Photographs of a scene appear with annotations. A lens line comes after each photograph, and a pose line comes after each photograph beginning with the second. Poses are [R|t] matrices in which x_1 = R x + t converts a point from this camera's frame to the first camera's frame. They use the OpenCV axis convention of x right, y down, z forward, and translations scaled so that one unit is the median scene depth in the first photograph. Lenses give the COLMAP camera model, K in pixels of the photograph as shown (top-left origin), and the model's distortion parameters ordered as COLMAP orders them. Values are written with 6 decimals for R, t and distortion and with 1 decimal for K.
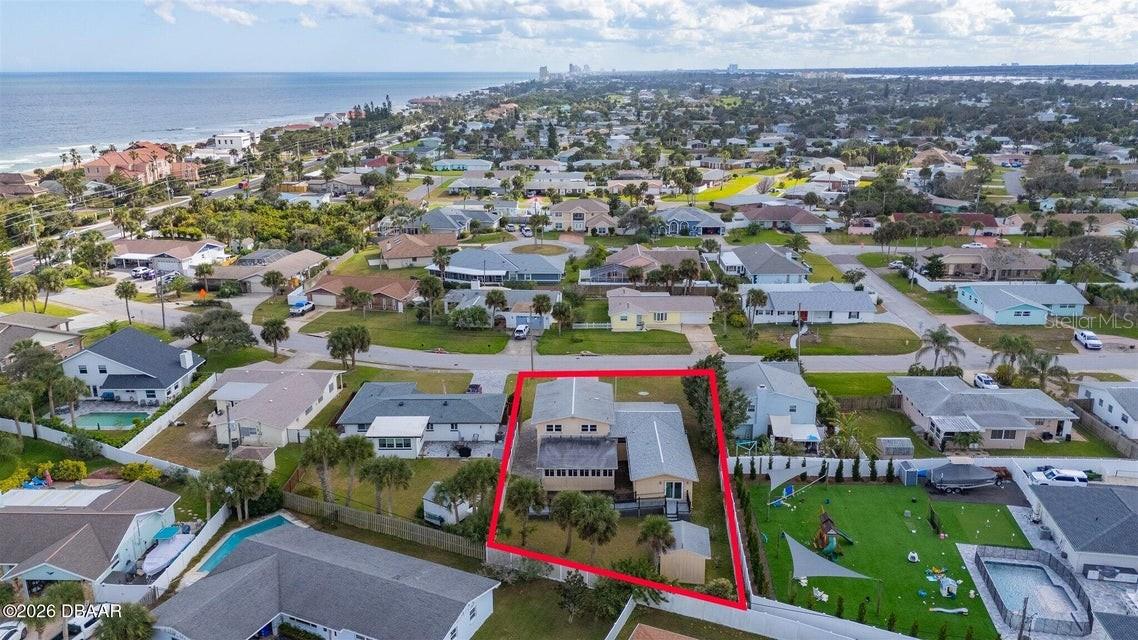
lens RADIAL K [[896.2, 0, 570.4], [0, 896.2, 321.0], [0, 0, 1]] dist [0.003836, -0.001147]
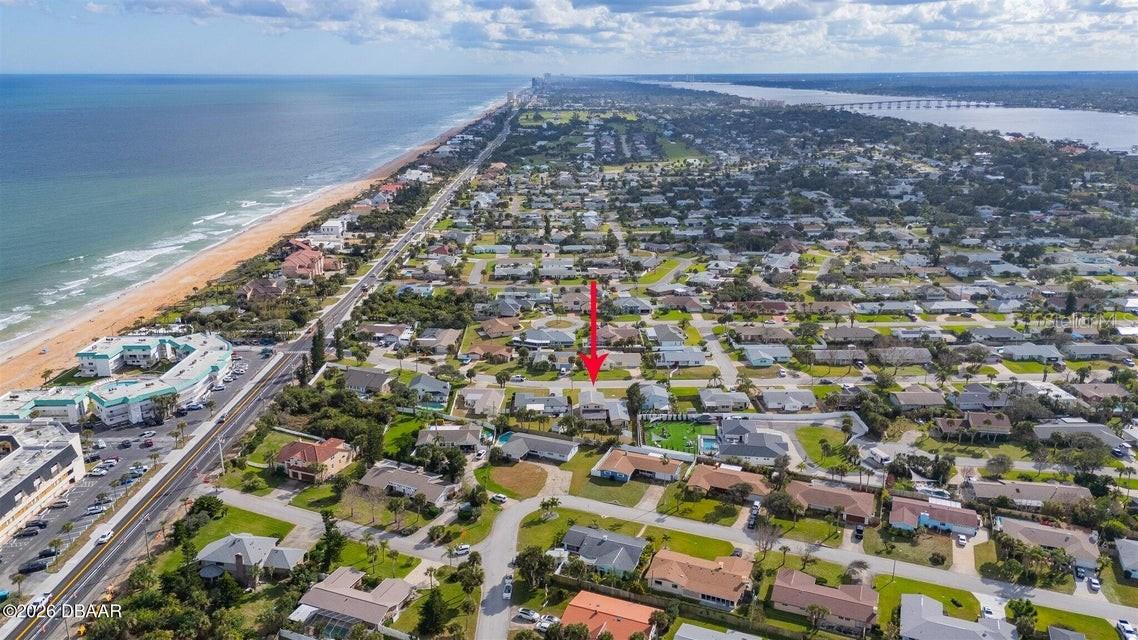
lens RADIAL K [[896.2, 0, 568.7], [0, 896.2, 319.5], [0, 0, 1]] dist [0.003836, -0.001147]
pose [[0.999089, -0.011300, 0.041156, -0.137431], [0.011336, 0.999936, -0.000648, -0.125980], [-0.041146, 0.001114, 0.999153, -1.445962]]
